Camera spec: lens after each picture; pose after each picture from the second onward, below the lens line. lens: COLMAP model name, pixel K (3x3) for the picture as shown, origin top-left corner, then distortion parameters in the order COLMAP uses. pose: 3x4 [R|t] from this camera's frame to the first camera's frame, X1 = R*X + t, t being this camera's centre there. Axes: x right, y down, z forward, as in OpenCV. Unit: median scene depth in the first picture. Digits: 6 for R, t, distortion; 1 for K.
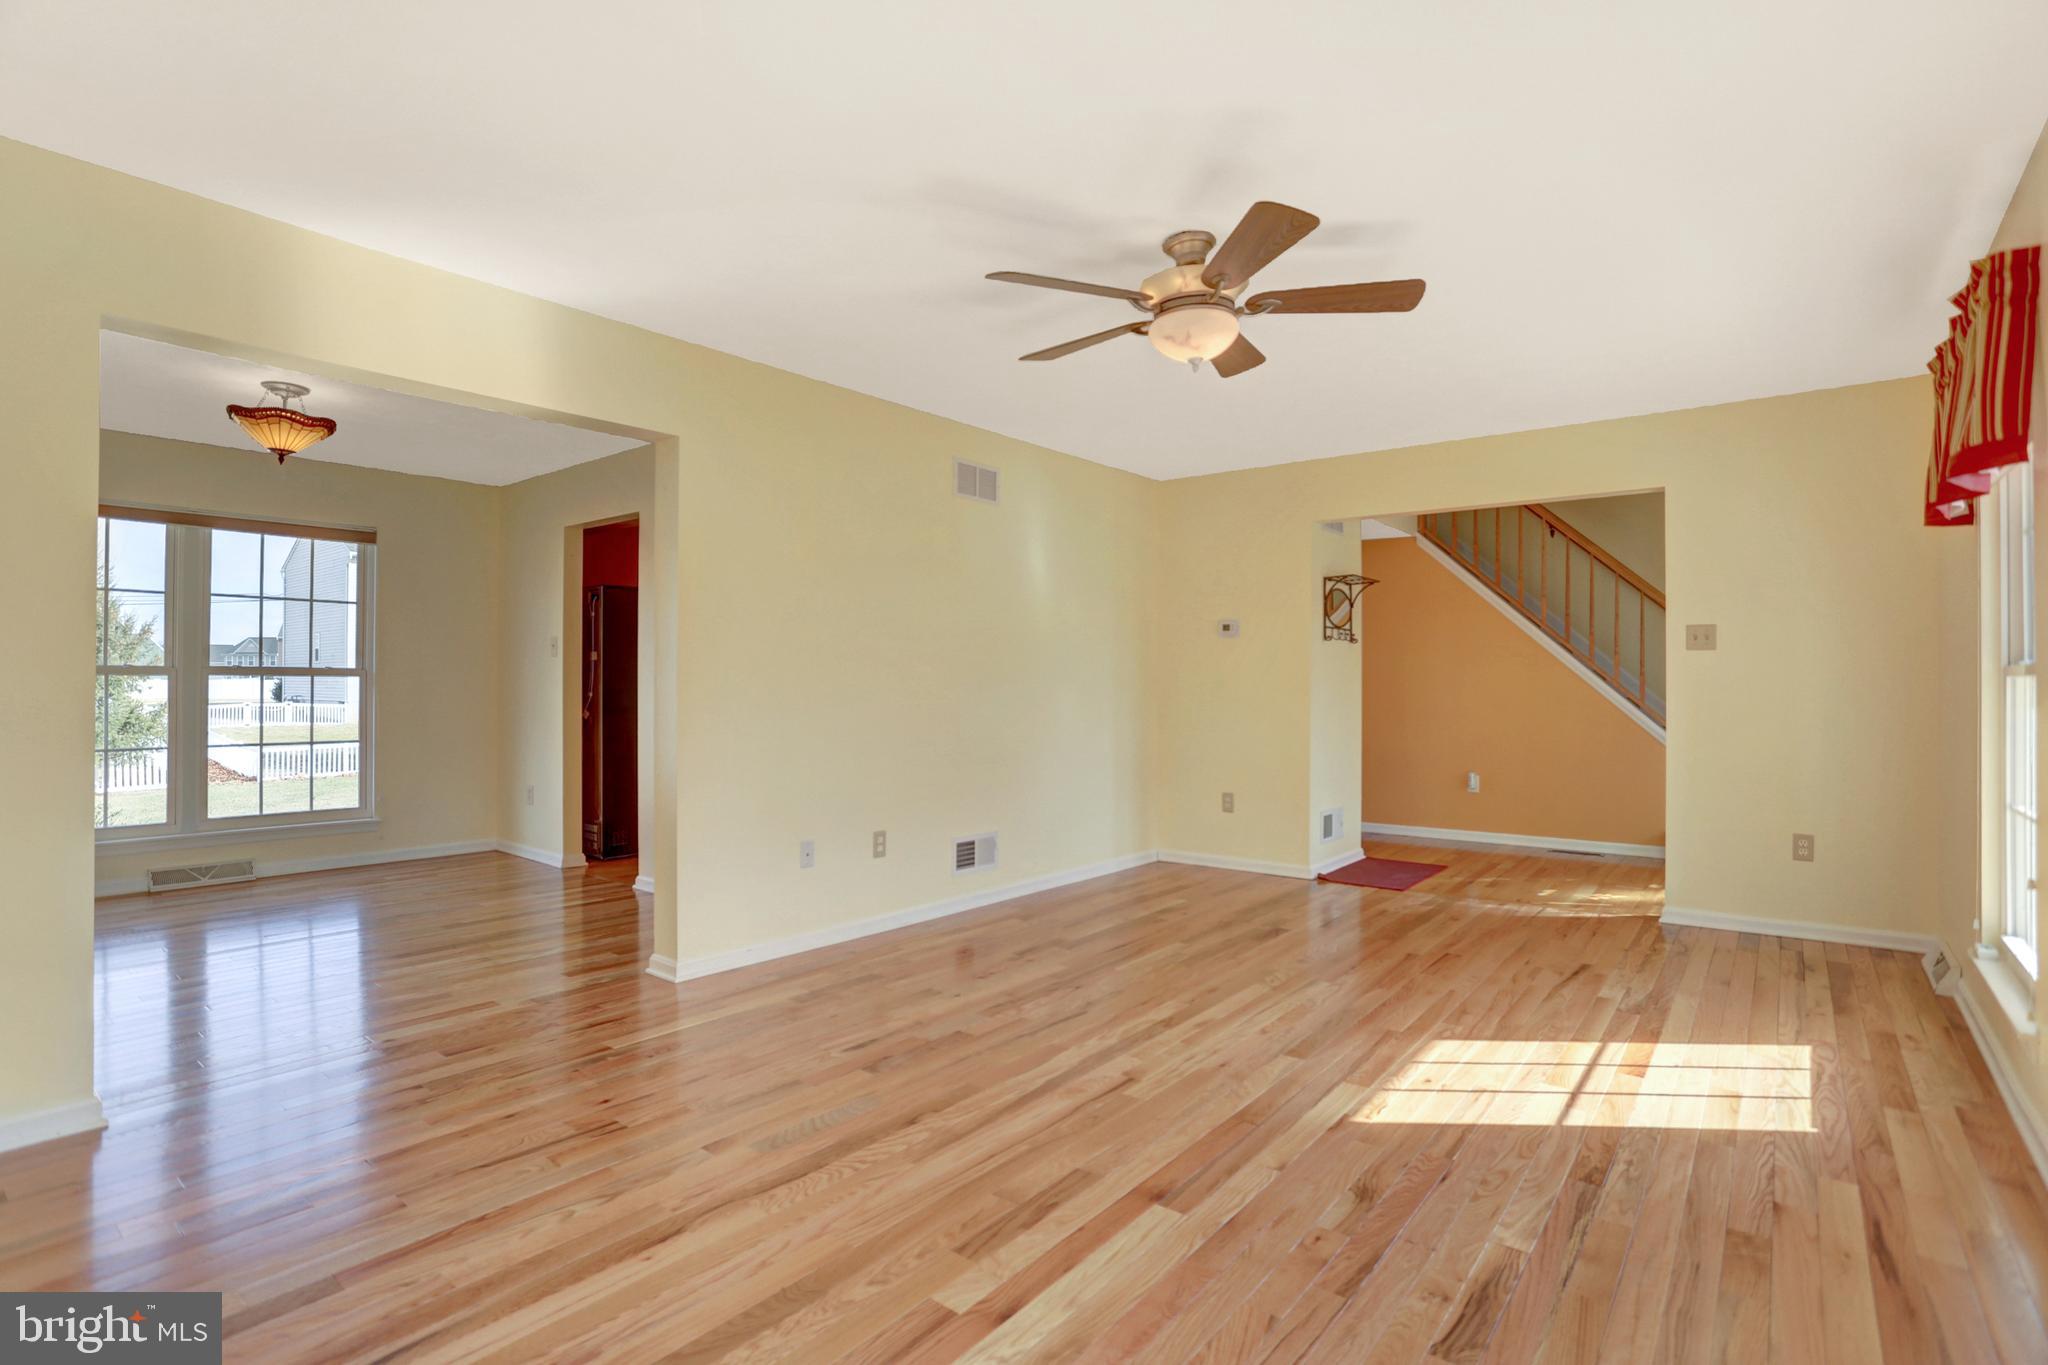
lens RADIAL K [[995.0, 0, 1027.1], [0, 995.0, 677.5], [0, 0, 1]] dist [-0.081497, 0.037607]
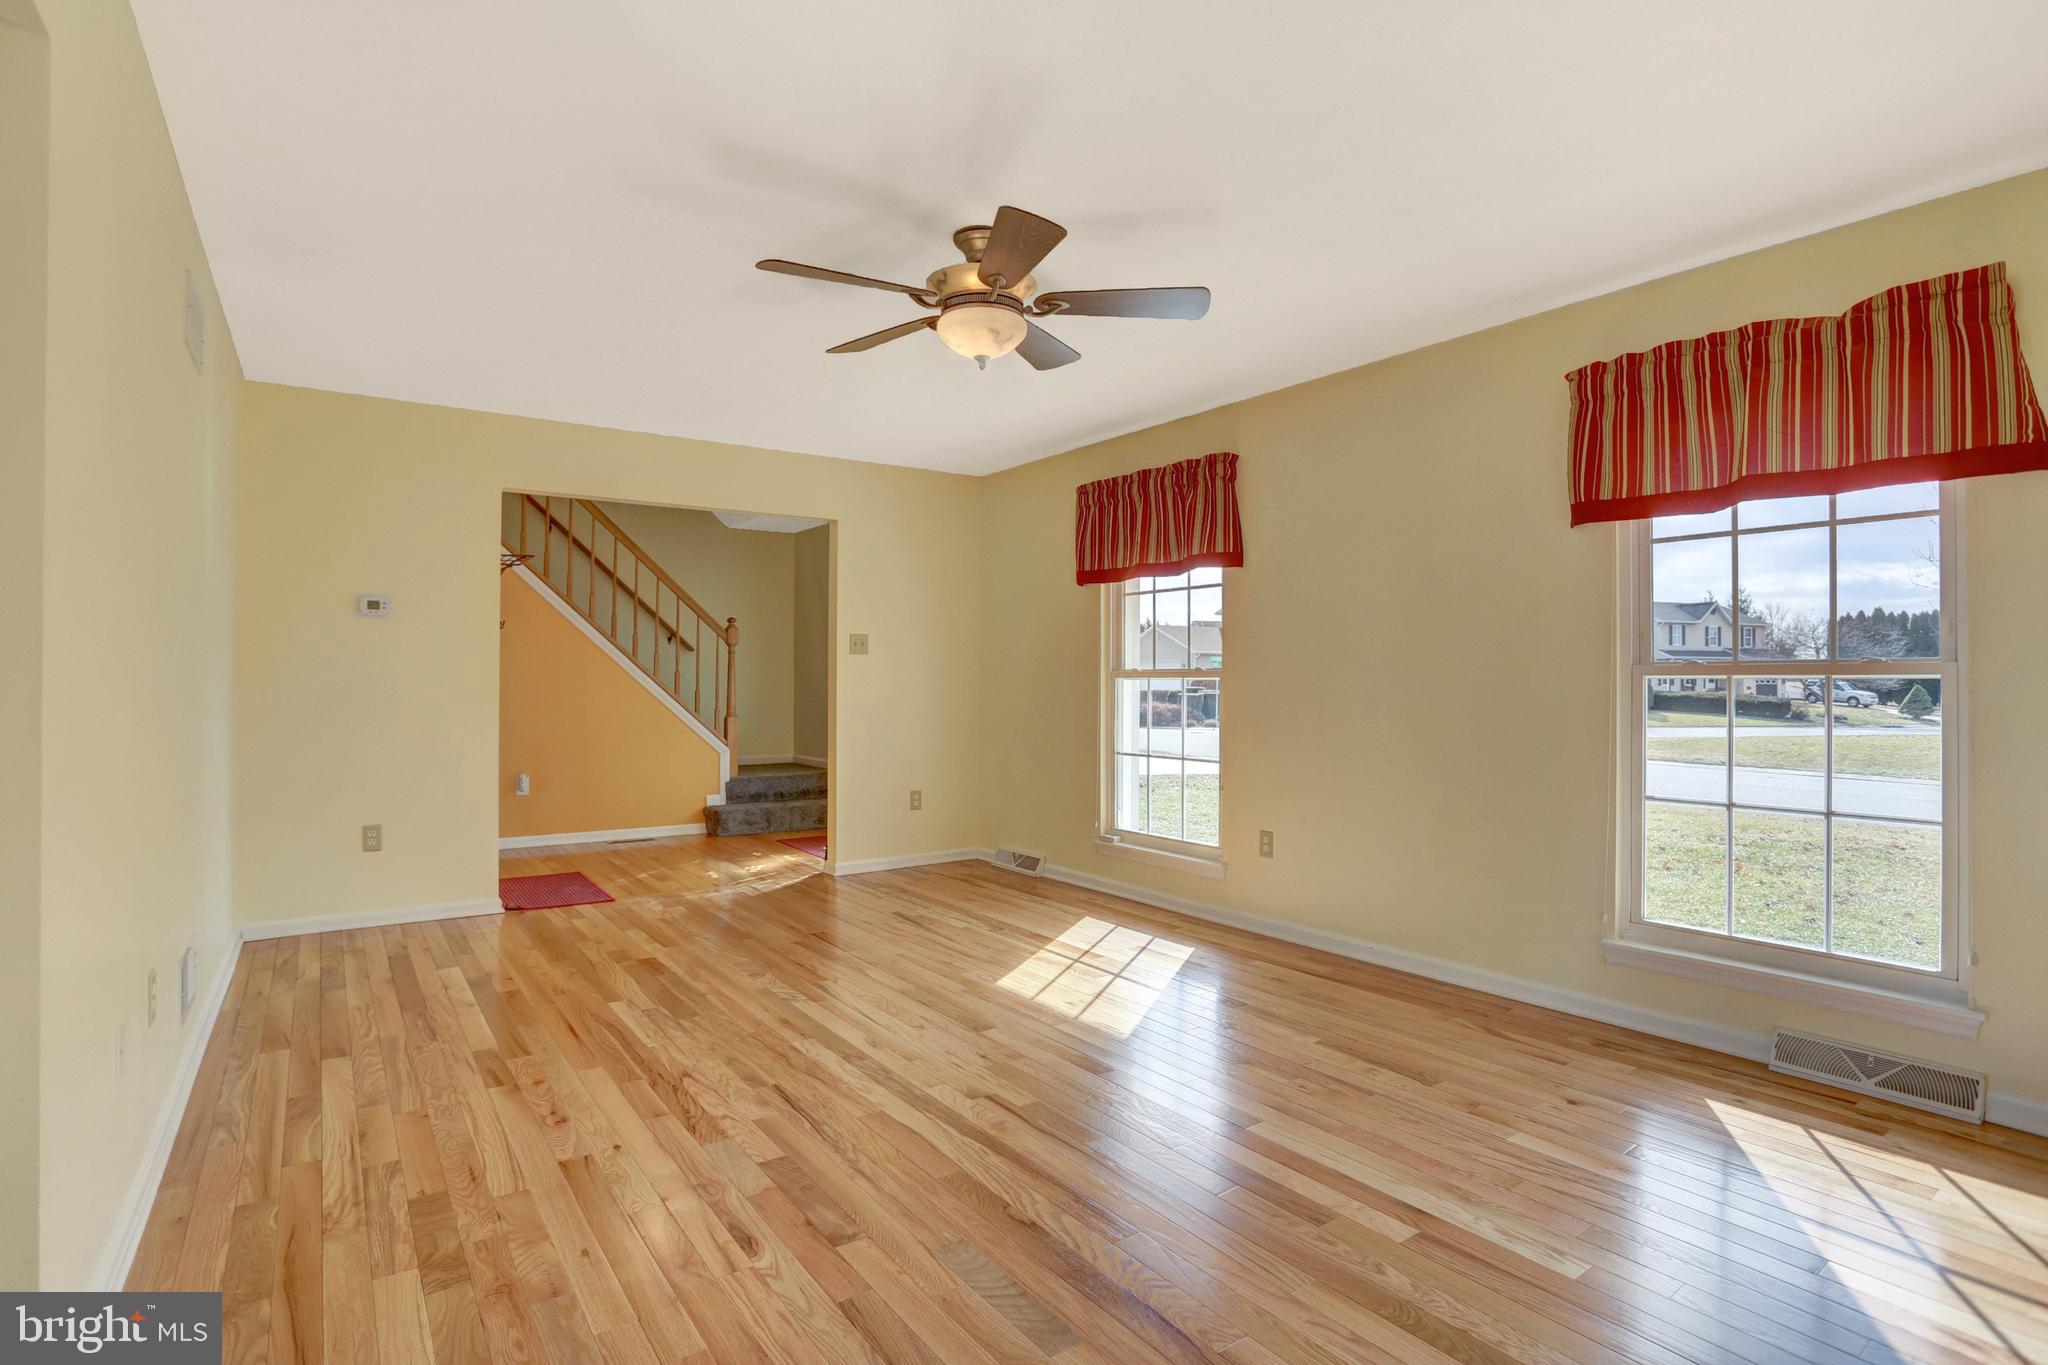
lens RADIAL K [[995.0, 0, 1027.1], [0, 995.0, 677.5], [0, 0, 1]] dist [-0.081497, 0.037607]
pose [[0.262943, 0.004636, 0.964800, -0.746211], [-0.009156, 0.999955, -0.002310, 0.003112], [-0.964768, -0.008226, 0.262974, 0.661758]]
